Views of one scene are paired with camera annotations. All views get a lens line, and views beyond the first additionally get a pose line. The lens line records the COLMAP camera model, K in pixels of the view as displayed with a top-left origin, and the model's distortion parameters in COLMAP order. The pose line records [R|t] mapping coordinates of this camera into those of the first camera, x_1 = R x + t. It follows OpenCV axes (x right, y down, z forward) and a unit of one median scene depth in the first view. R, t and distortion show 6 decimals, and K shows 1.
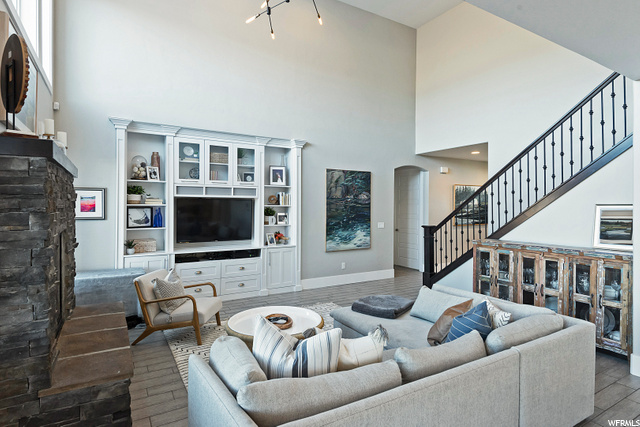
lens RADIAL K [[344.4, 0, 318.6], [0, 344.4, 212.0], [0, 0, 1]] dist [0.003168, 0.000592]
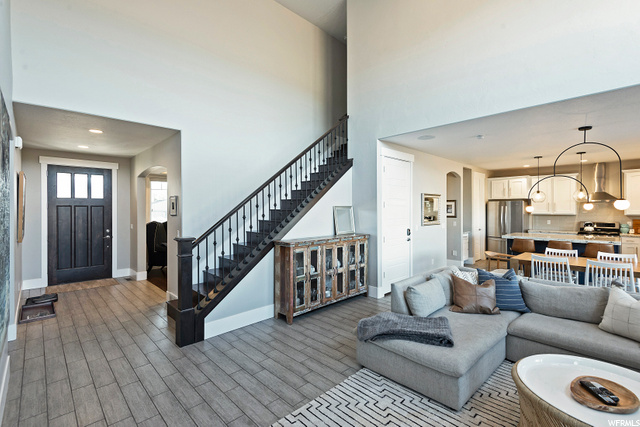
lens RADIAL K [[298.1, 0, 318.0], [0, 298.1, 203.8], [0, 0, 1]] dist [0.040249, -0.018916]
pose [[-0.224931, 0.010055, 0.974323, -0.335013], [0.020732, 0.999770, -0.005532, -0.019247], [-0.974154, 0.018956, -0.225088, 0.978574]]
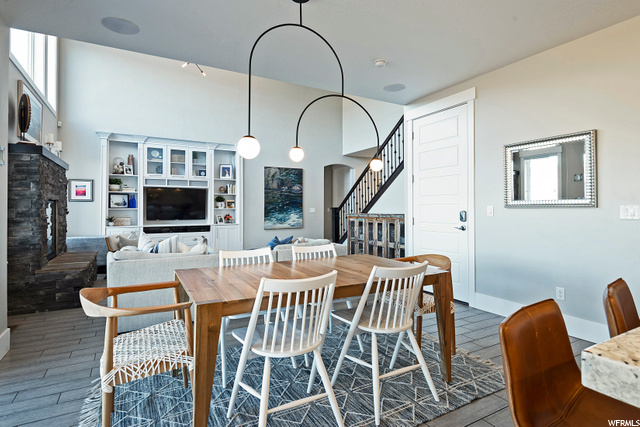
lens RADIAL K [[334.4, 0, 321.9], [0, 334.4, 209.6], [0, 0, 1]] dist [-0.001298, -0.000660]
pose [[0.999619, -0.007808, -0.026473, 0.335629], [0.007338, 0.999815, -0.017793, 0.078575], [0.026607, 0.017592, 0.999491, -0.331648]]
